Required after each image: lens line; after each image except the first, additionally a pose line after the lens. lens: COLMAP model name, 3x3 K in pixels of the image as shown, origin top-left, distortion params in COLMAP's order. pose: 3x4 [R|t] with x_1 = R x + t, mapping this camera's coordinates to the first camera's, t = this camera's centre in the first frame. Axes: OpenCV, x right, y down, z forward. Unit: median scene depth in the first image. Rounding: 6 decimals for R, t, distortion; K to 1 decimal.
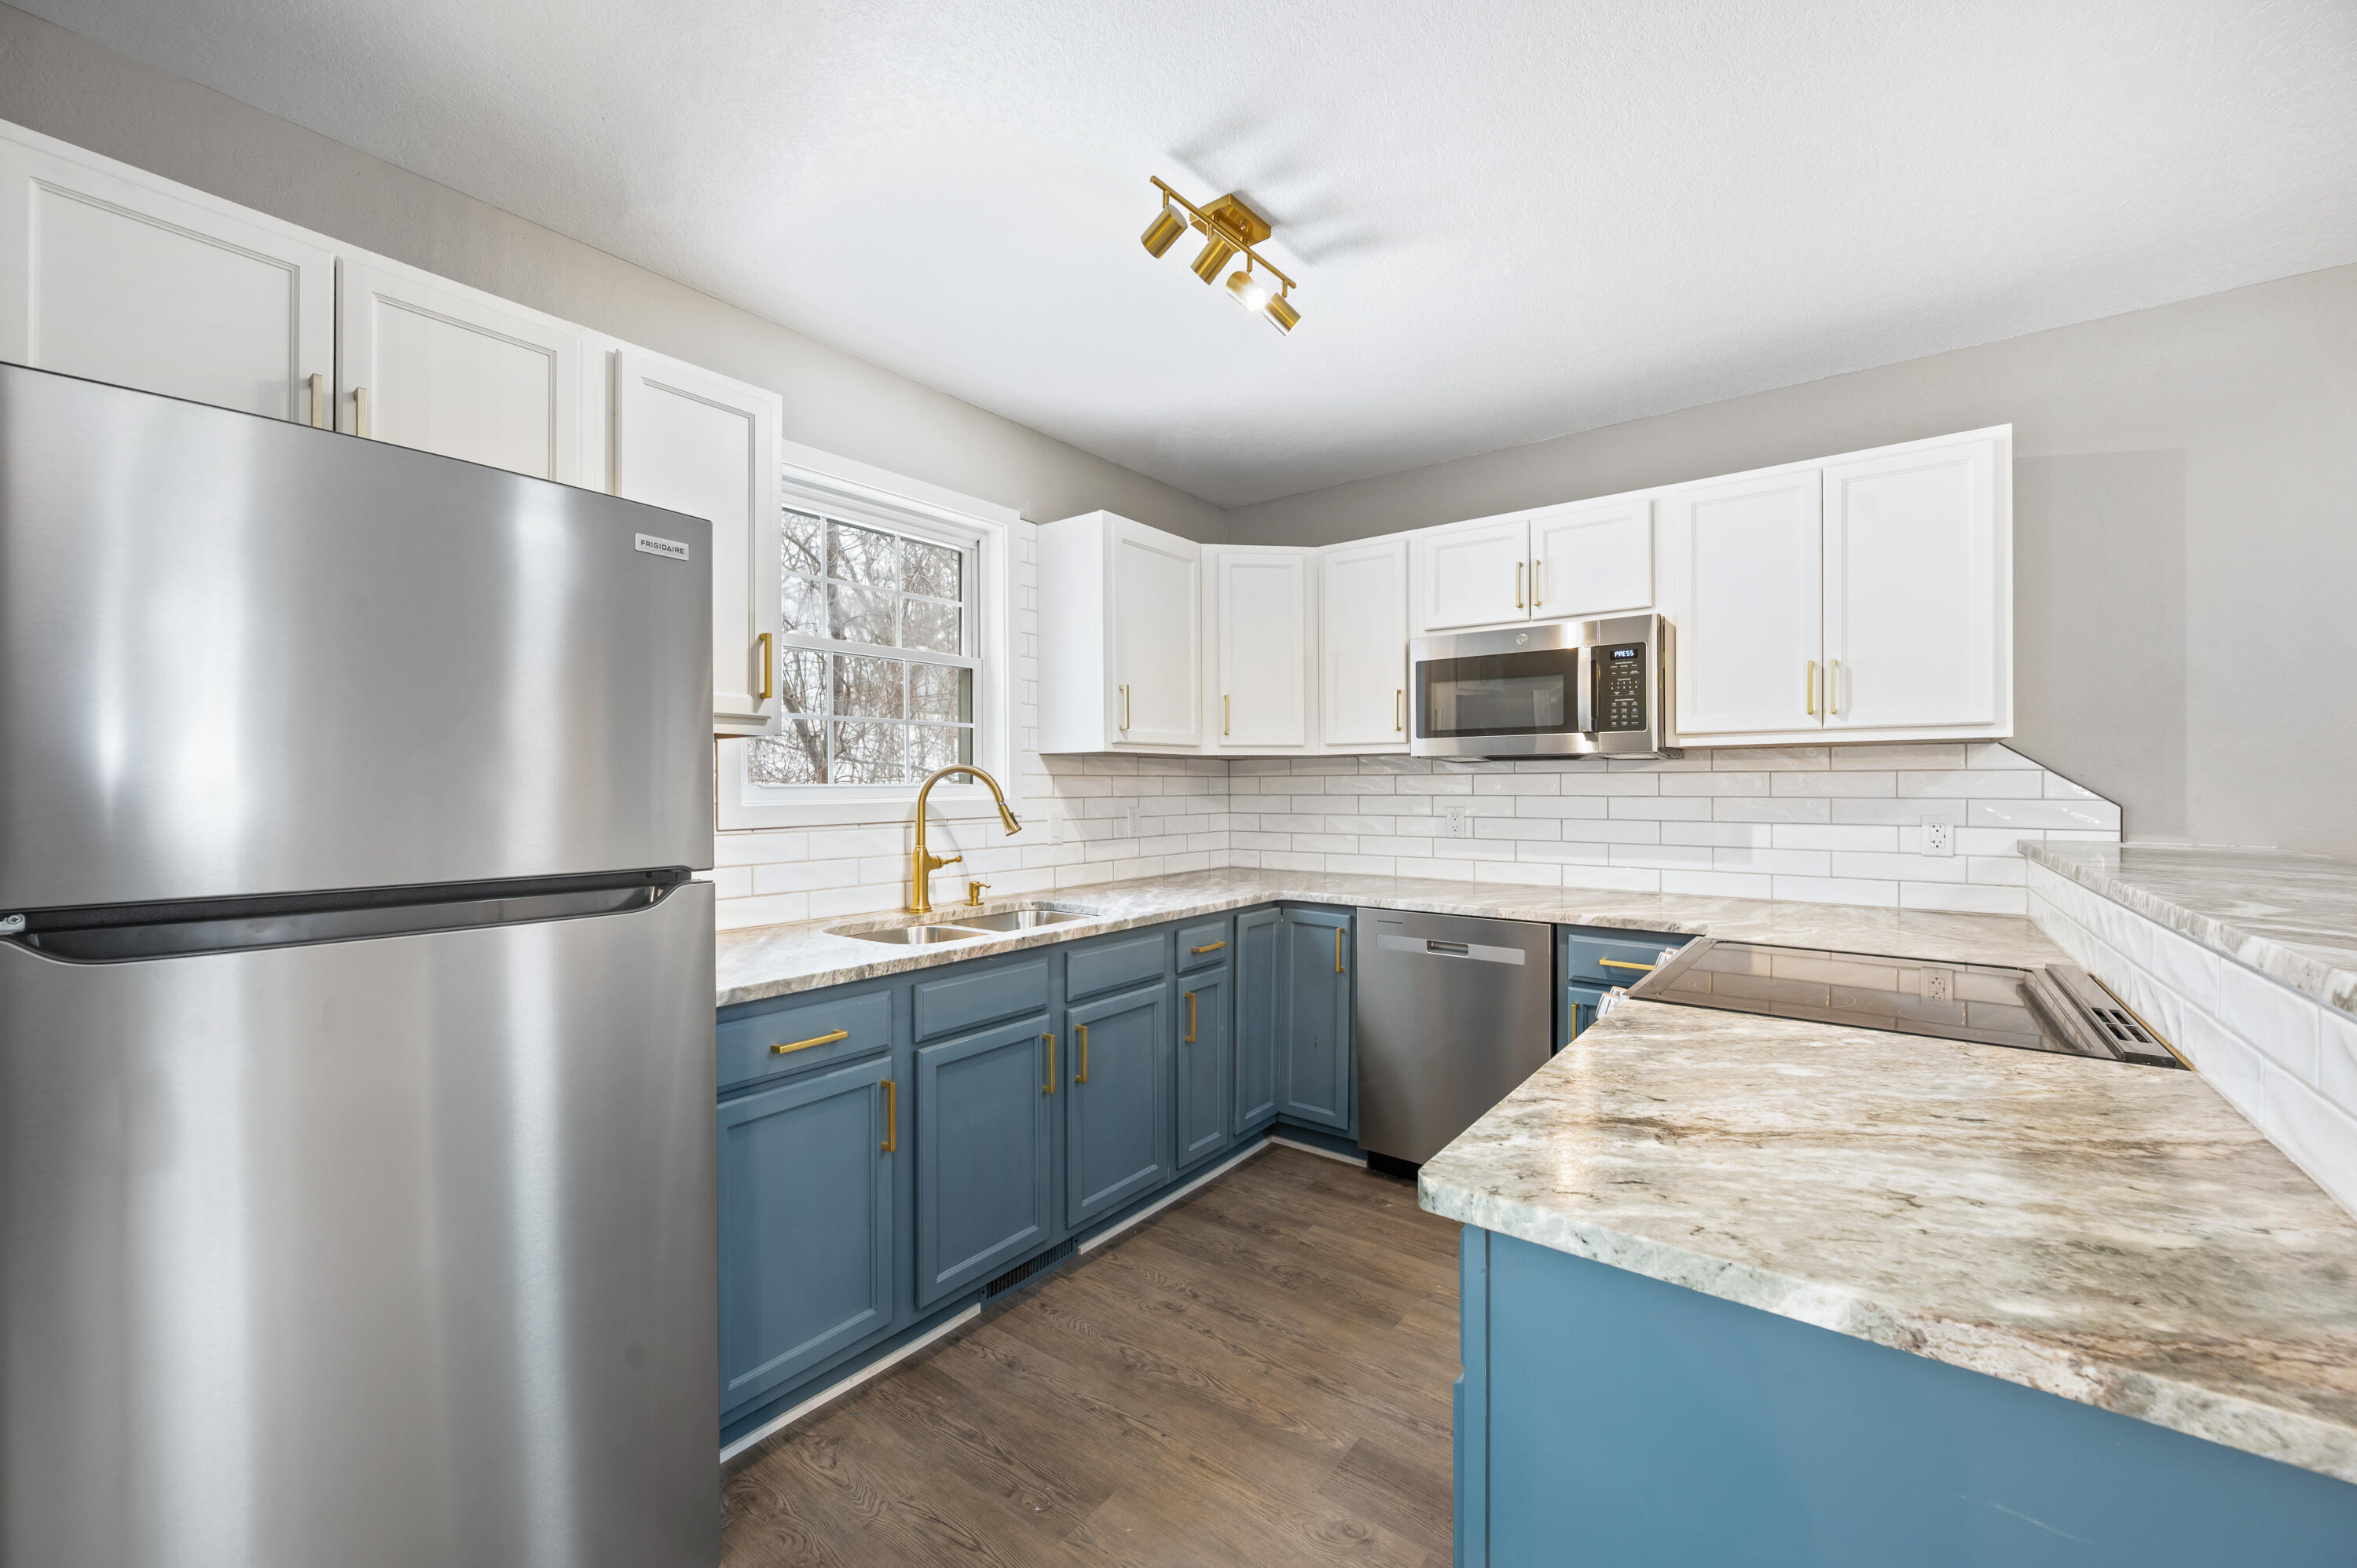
lens RADIAL K [[934.2, 0, 1178.5], [0, 934.2, 784.0], [0, 0, 1]] dist [0.000291, -0.000015]
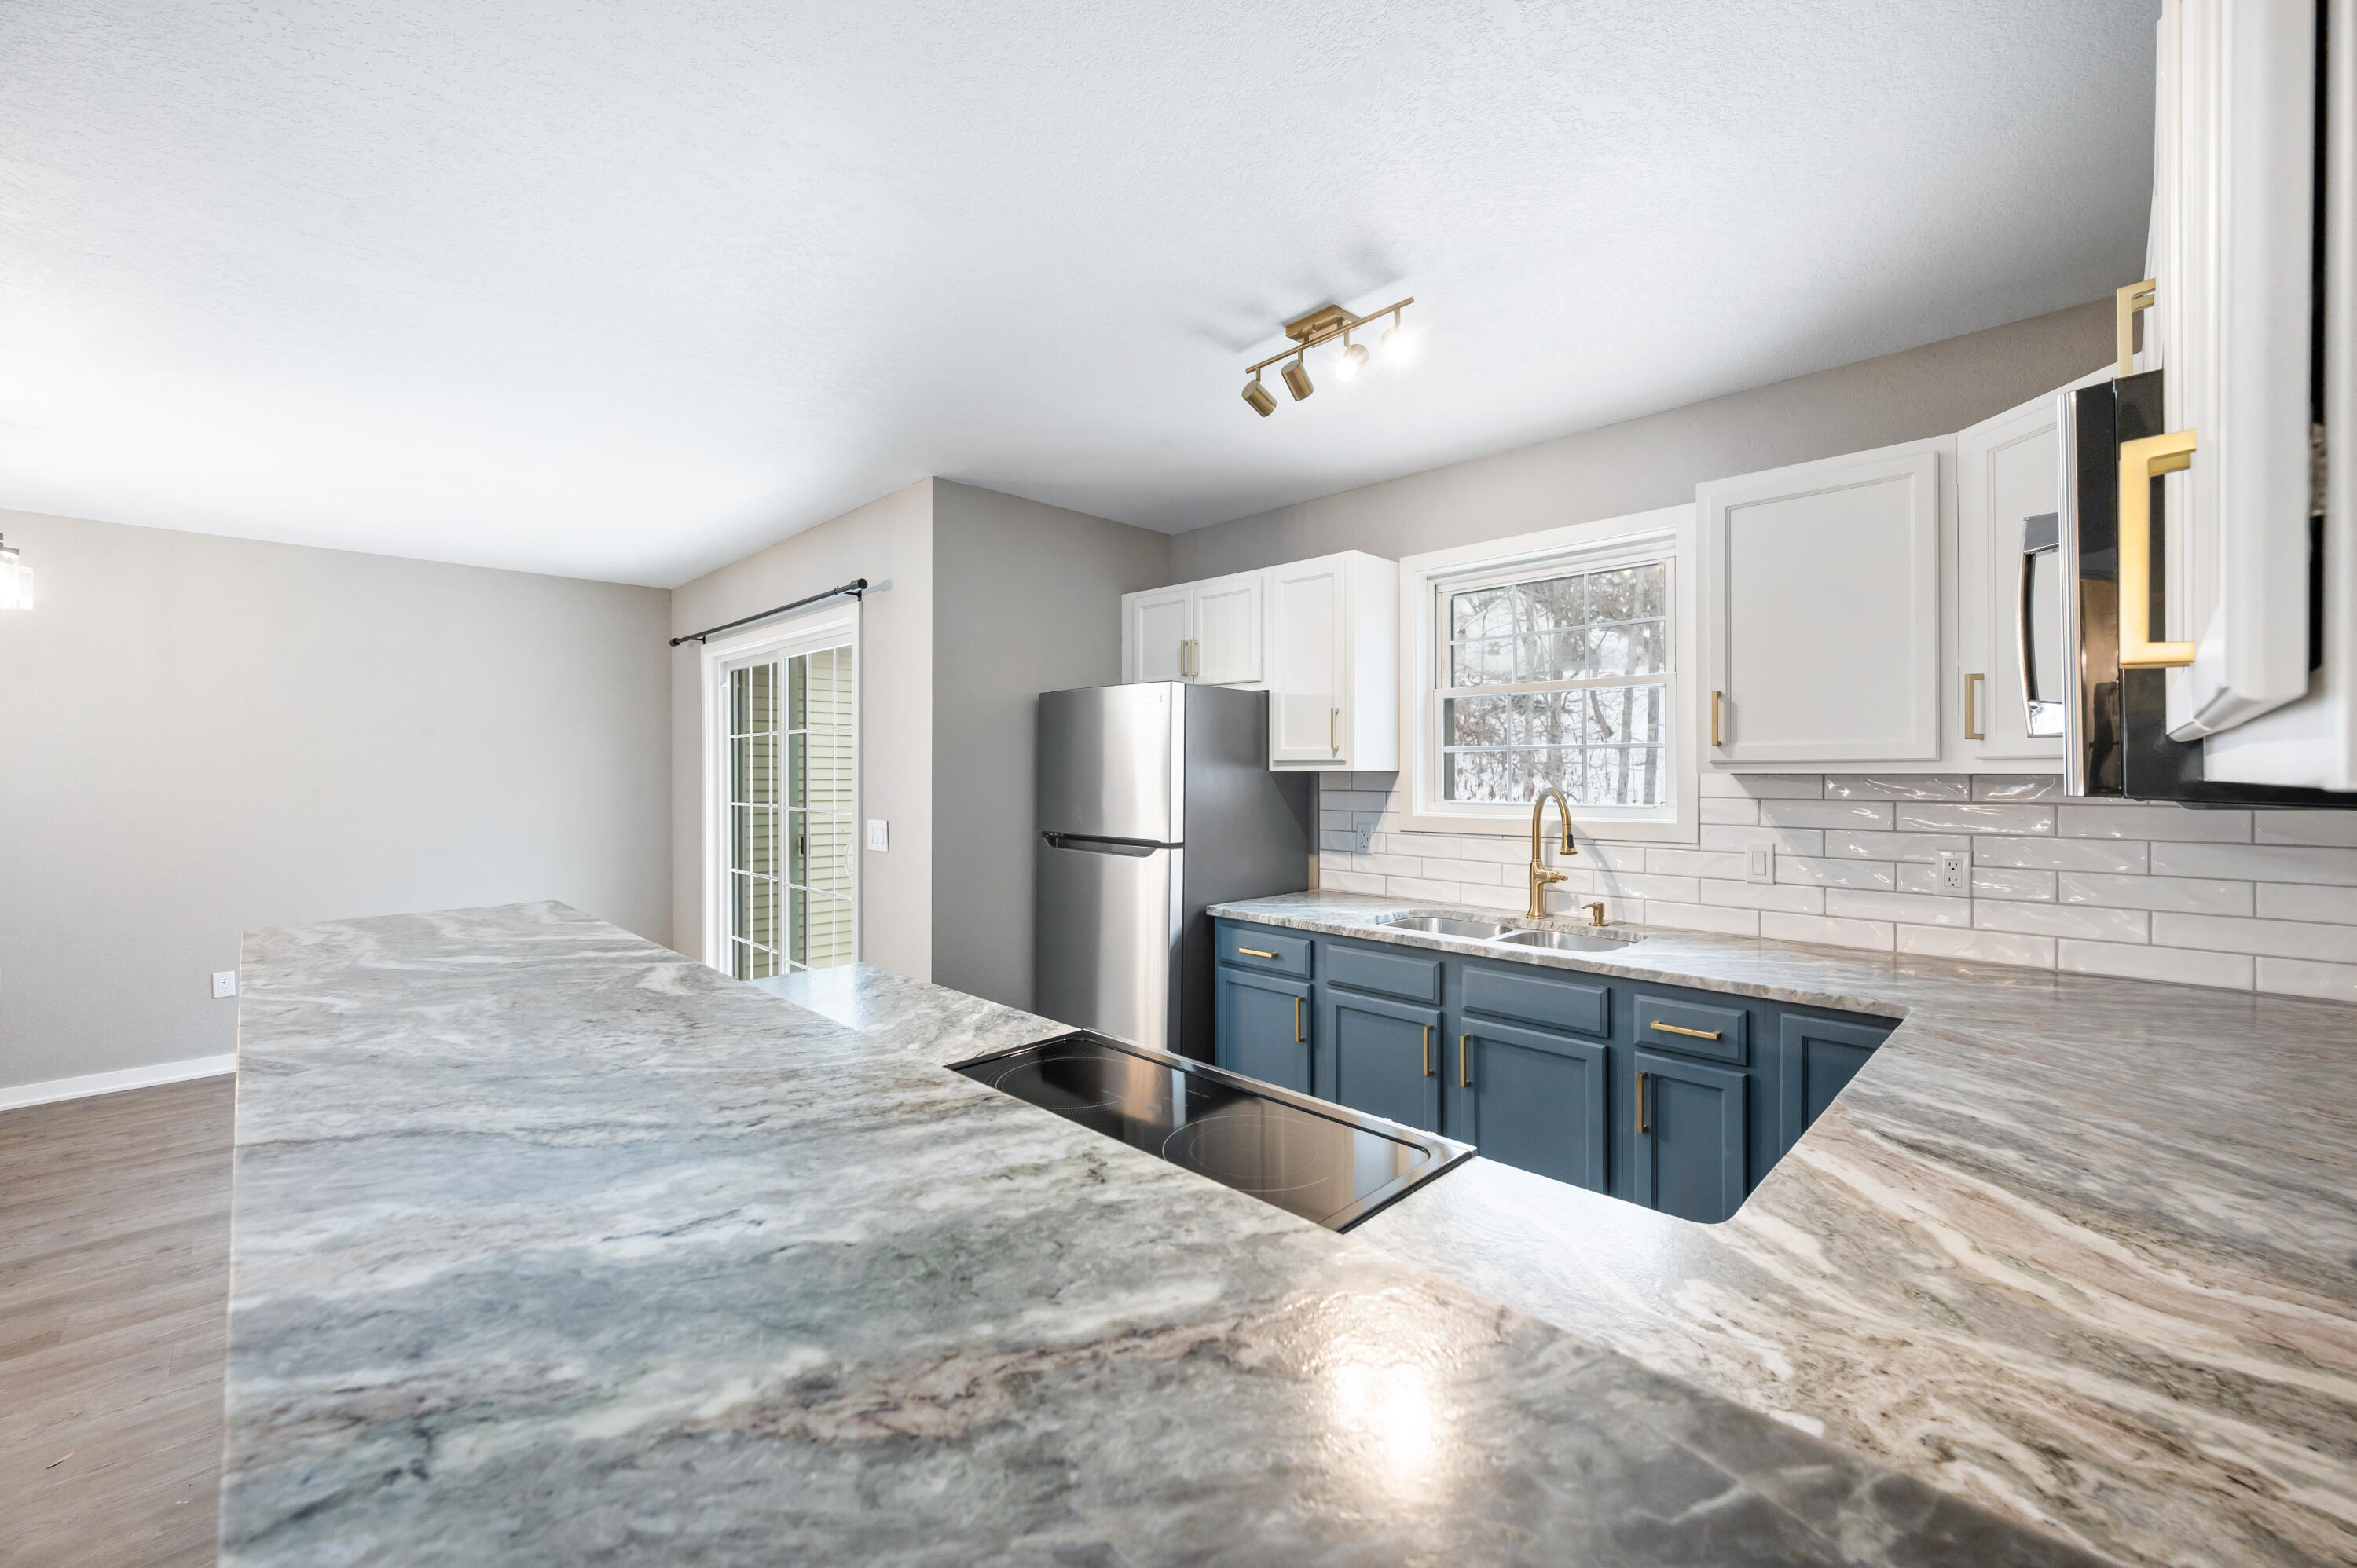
lens RADIAL K [[934.2, 0, 1178.5], [0, 934.2, 784.0], [0, 0, 1]] dist [0.000291, -0.000015]
pose [[-0.138669, 0.001490, -0.990338, 0.913360], [-0.002423, 0.999995, 0.001844, -0.027397], [0.990336, 0.002656, -0.138664, 0.734299]]
